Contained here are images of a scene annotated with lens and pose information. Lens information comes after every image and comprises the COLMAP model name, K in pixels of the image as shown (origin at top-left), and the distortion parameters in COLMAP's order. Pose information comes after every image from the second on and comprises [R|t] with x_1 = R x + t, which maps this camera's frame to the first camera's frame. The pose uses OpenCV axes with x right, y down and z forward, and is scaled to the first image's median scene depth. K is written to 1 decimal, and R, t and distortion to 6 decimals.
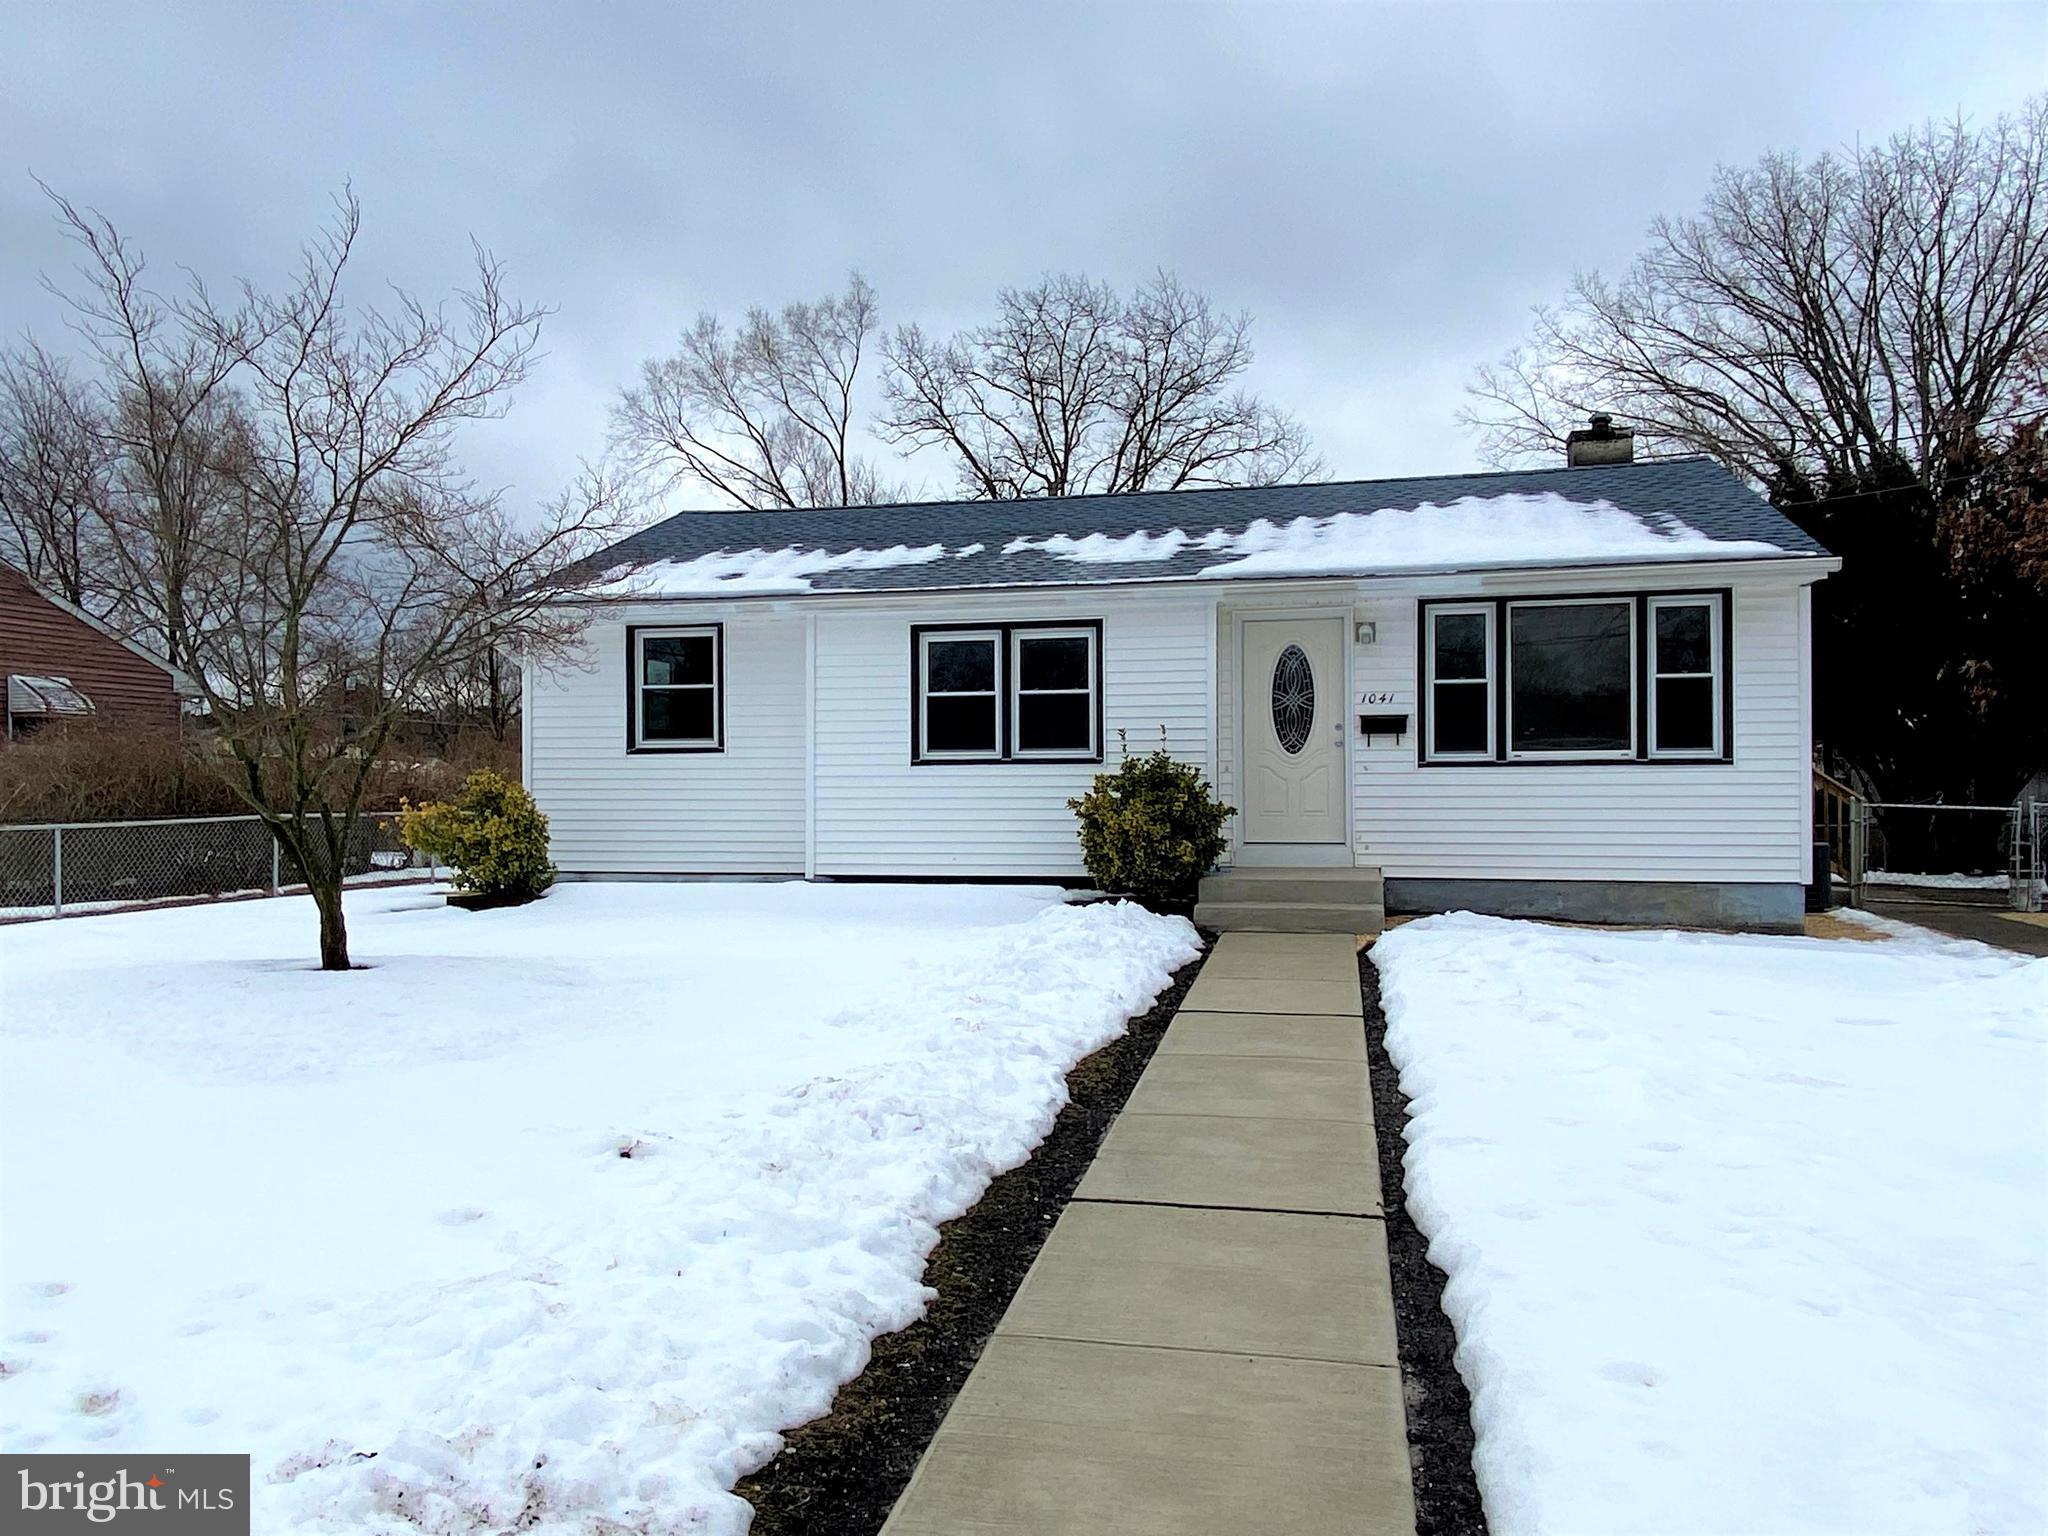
lens RADIAL K [[1526.1, 0, 1024.0], [0, 1526.1, 768.0], [0, 0, 1]] dist [0.065489, -0.003047]
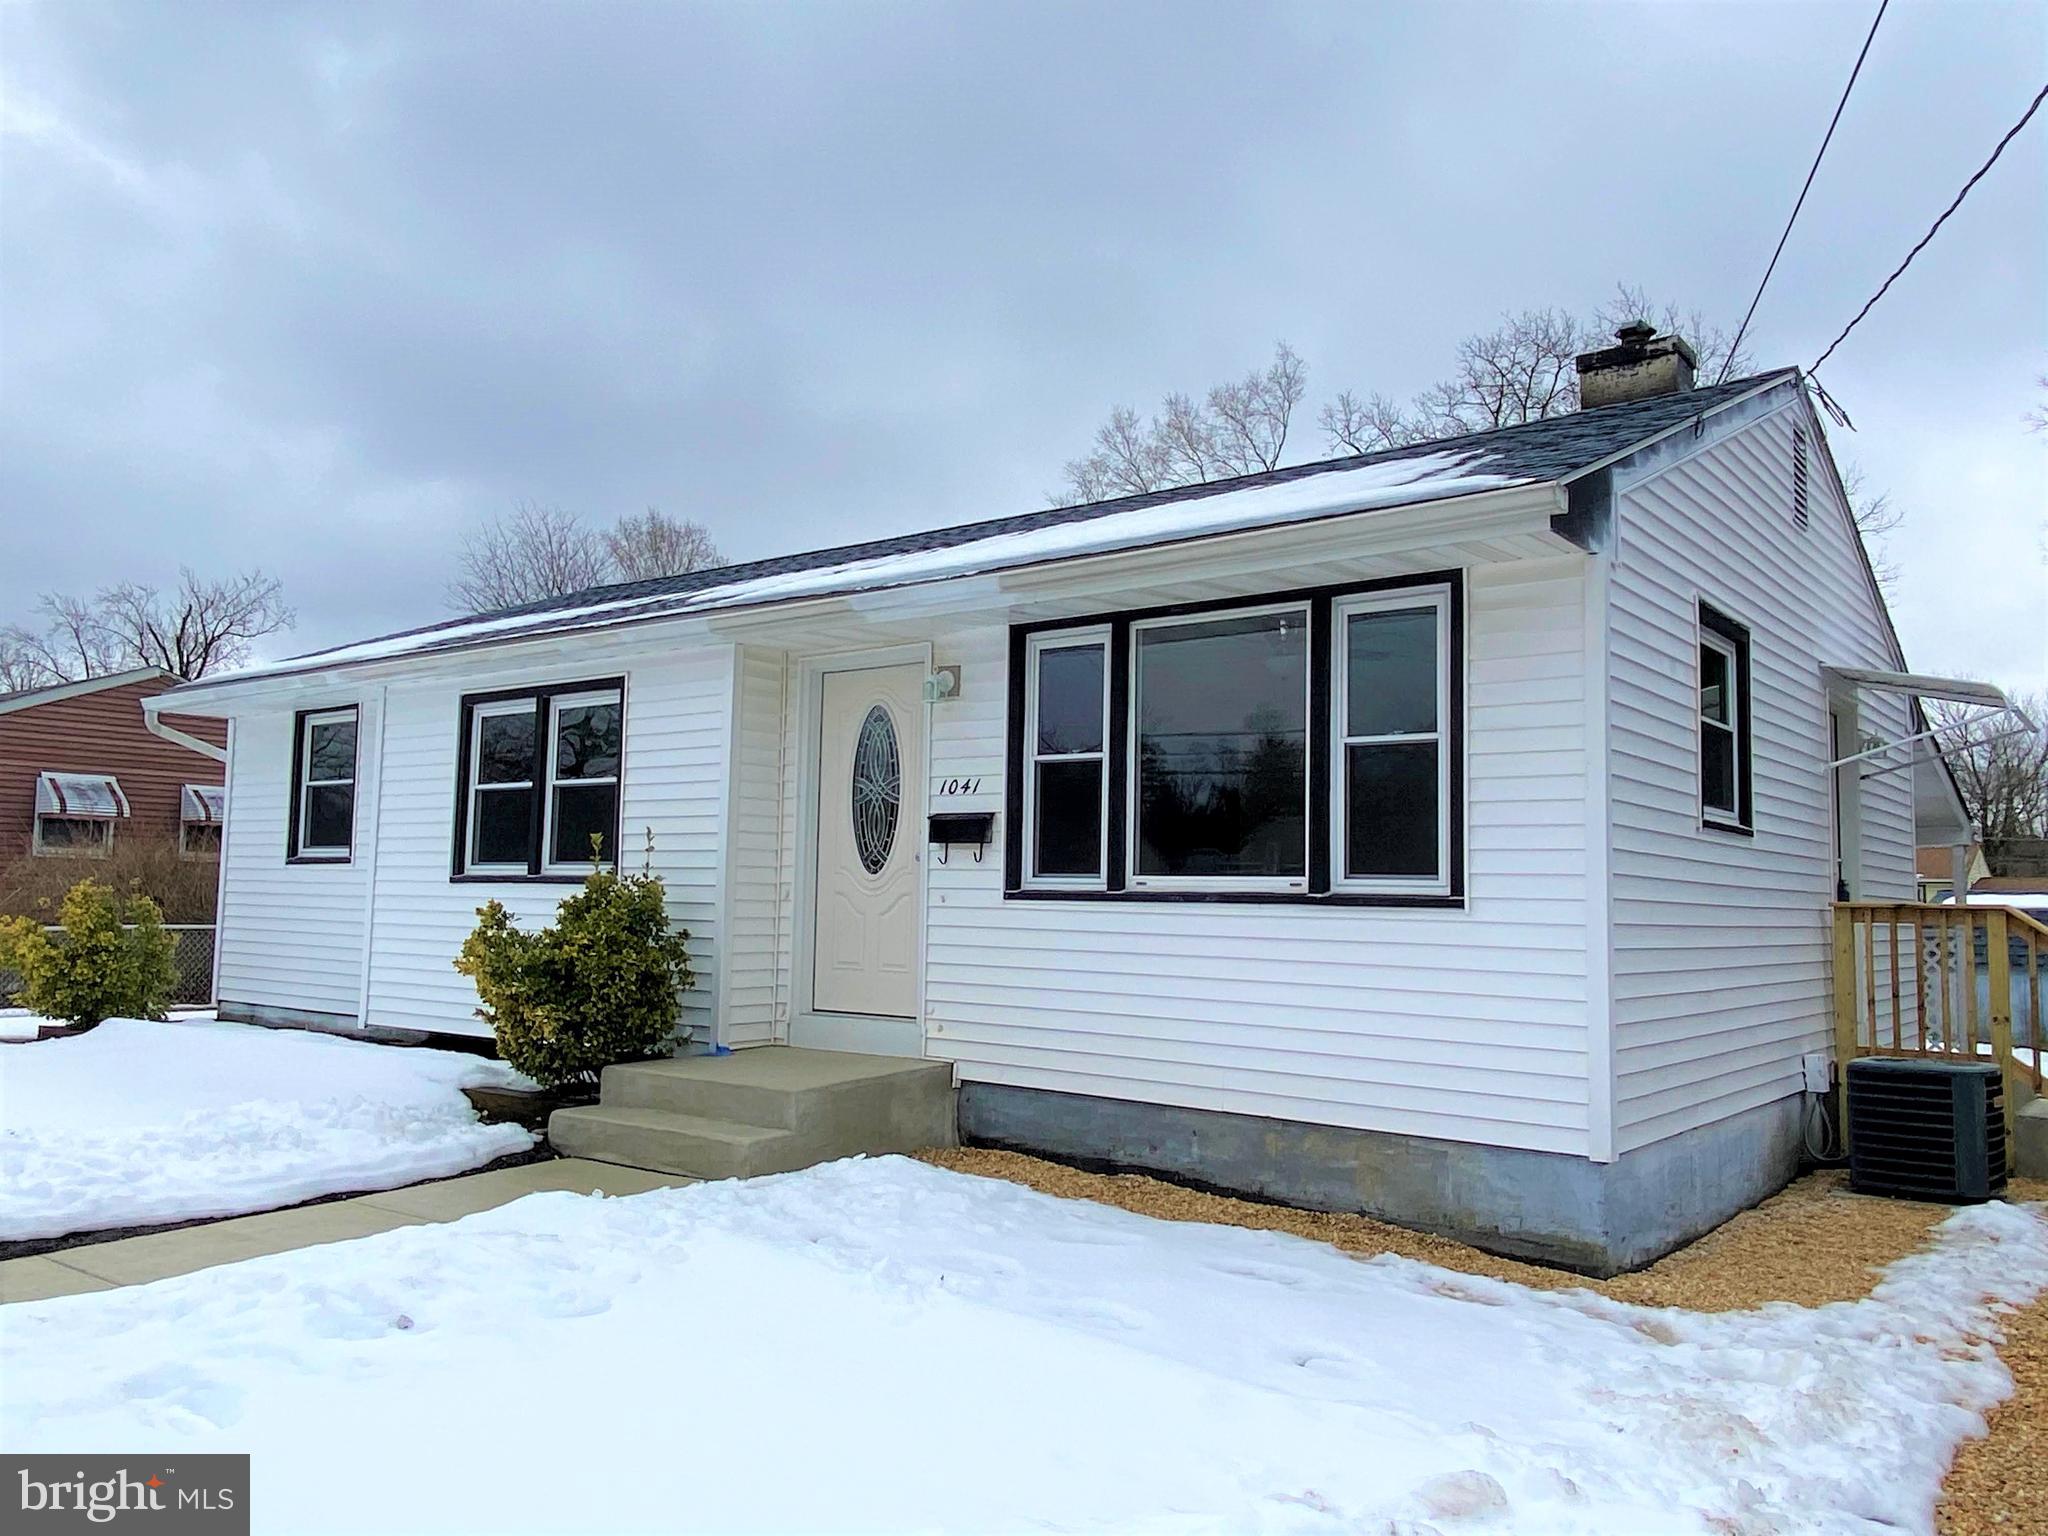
lens RADIAL K [[1526.1, 0, 1024.0], [0, 1526.1, 768.0], [0, 0, 1]] dist [0.065489, -0.003047]
pose [[0.904216, -0.012992, -0.426878, 0.520250], [-0.017987, 0.997492, -0.068460, -0.010990], [0.426697, 0.069581, 0.901714, 0.452846]]
